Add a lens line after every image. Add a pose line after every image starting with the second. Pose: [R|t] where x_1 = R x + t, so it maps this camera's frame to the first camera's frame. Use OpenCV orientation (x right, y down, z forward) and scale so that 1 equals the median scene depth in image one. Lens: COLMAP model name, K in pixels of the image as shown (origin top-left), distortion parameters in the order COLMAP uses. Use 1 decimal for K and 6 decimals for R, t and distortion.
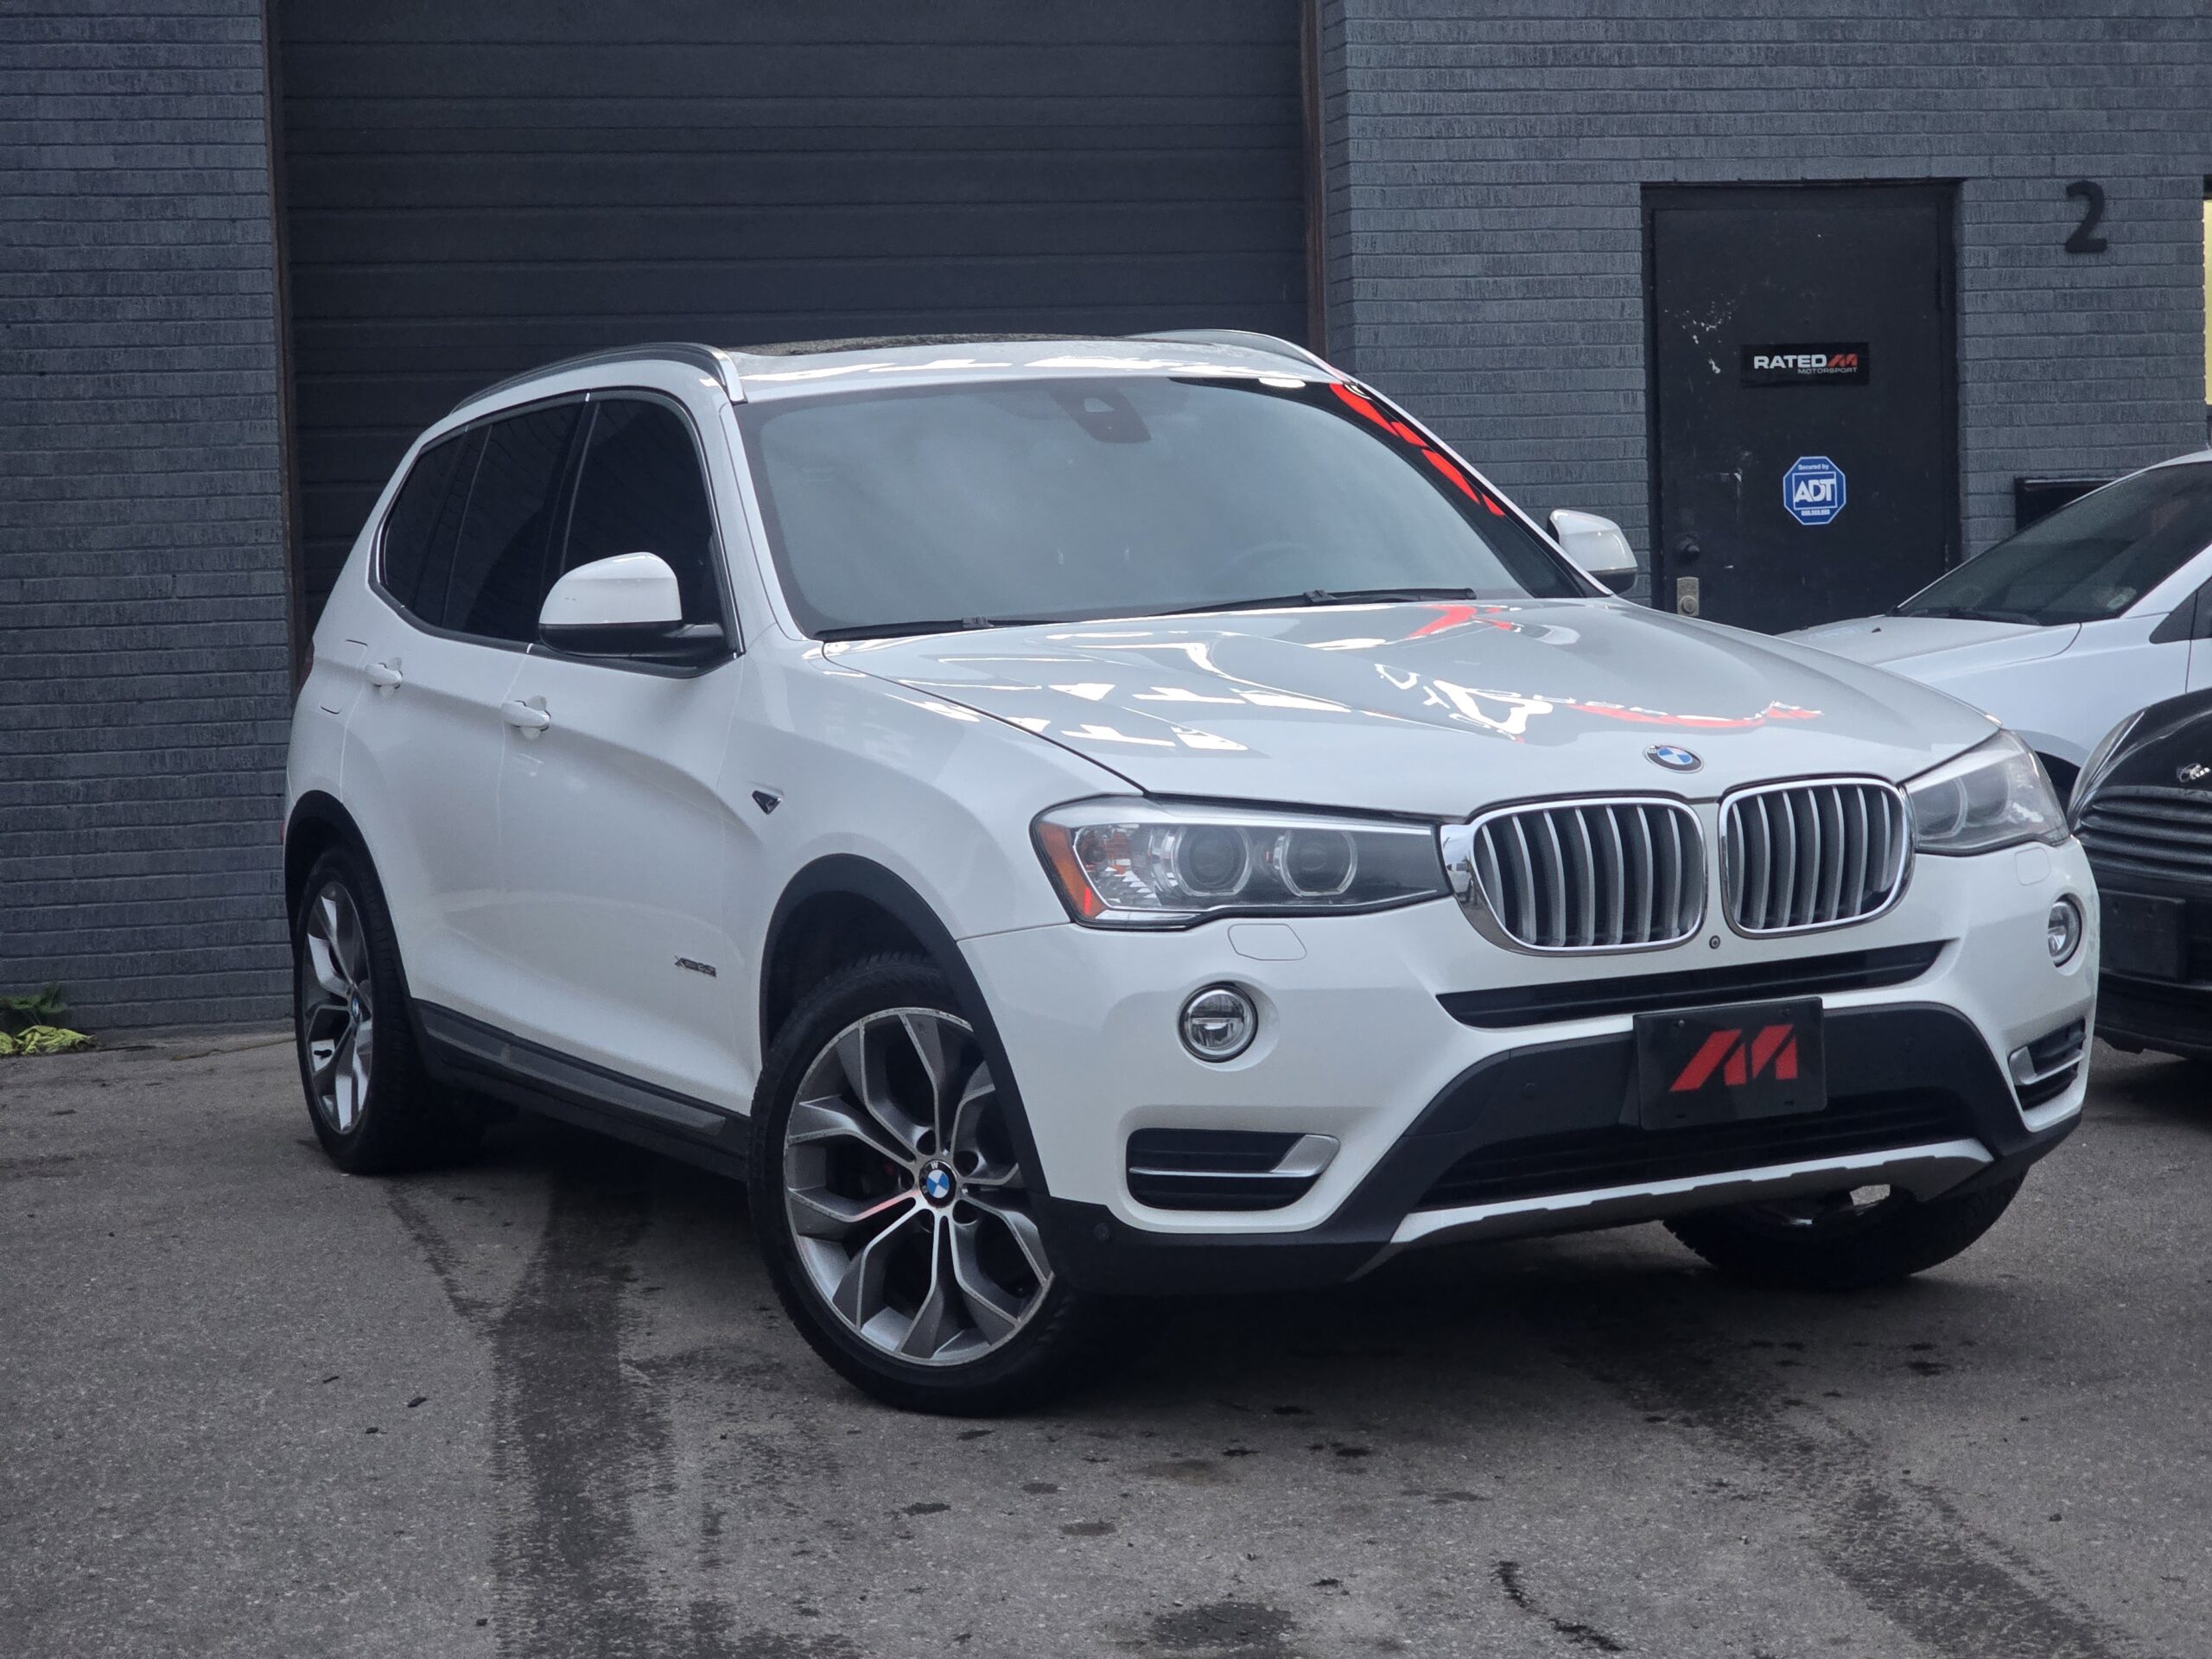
lens RADIAL K [[3975.9, 0, 1107.9], [0, 3975.9, 792.3], [0, 0, 1]] dist [0.033821, 0.077254]
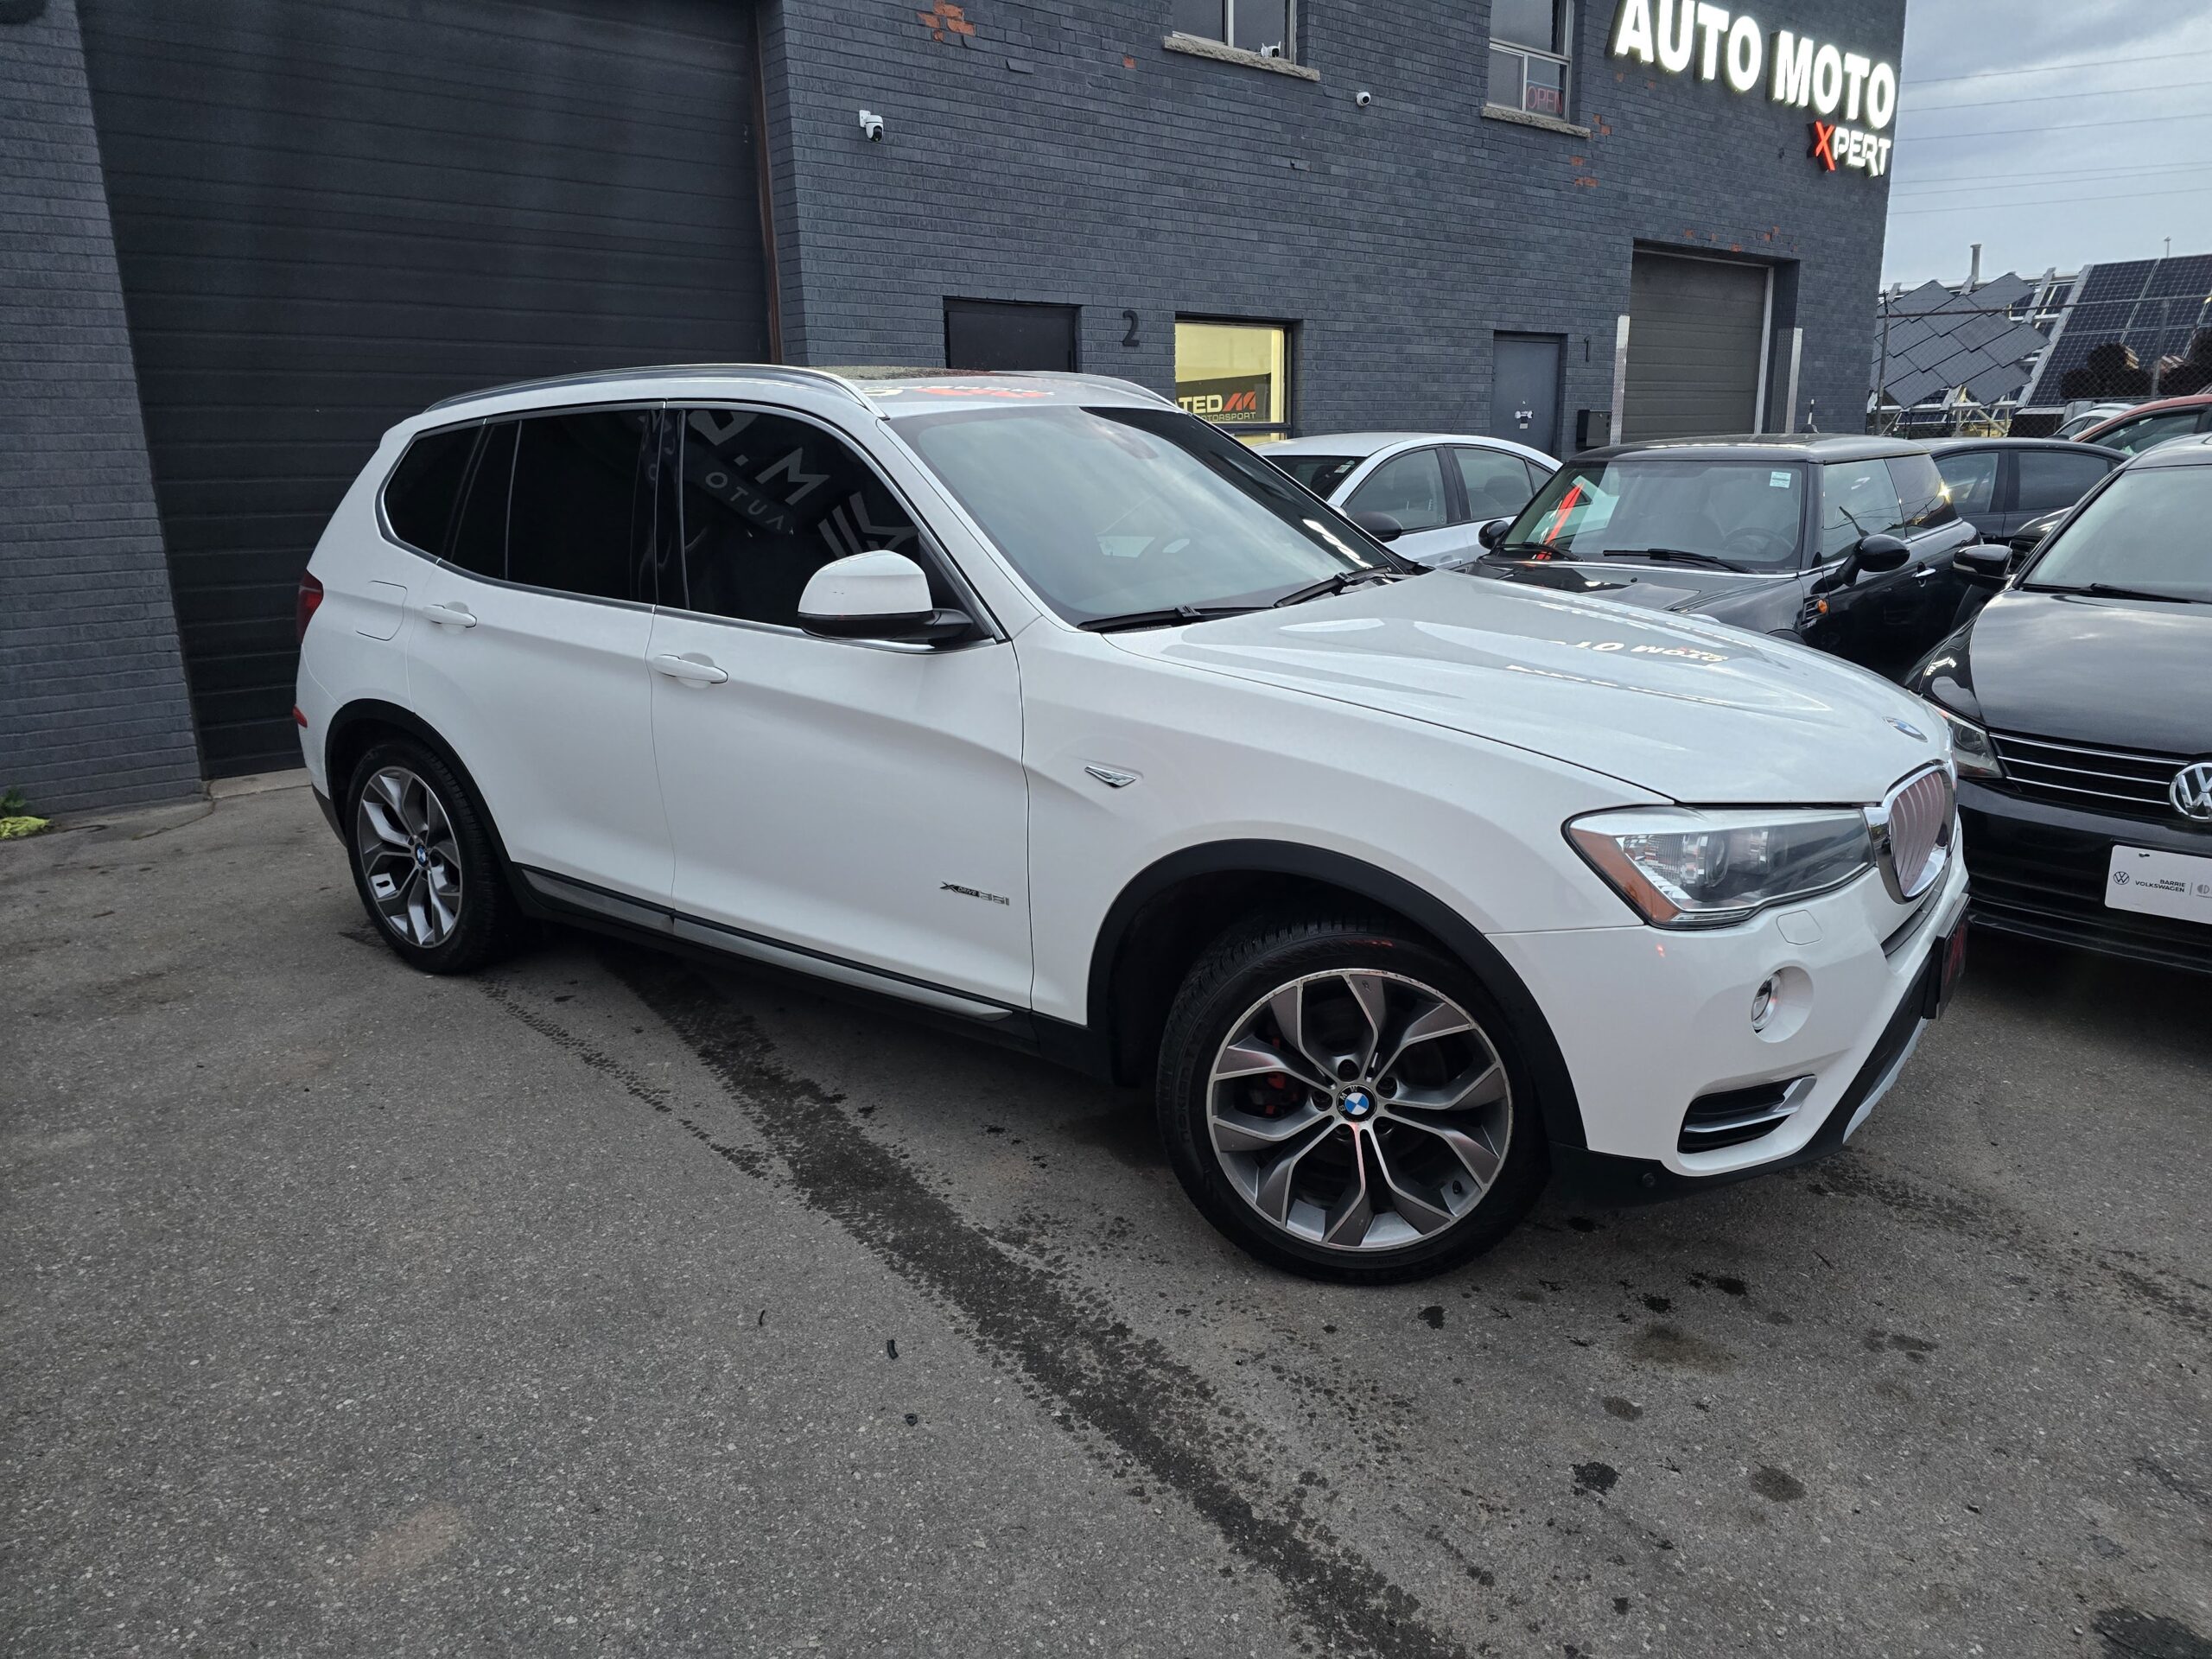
lens RADIAL K [[1481.6, 0, 1129.9], [0, 1481.6, 823.4], [0, 0, 1]] dist [0.040677, -0.040792]
pose [[0.888030, -0.093359, 0.450208, -0.298774], [0.012720, 0.983782, 0.178916, -0.066878], [-0.459610, -0.153156, 0.874815, 0.649202]]
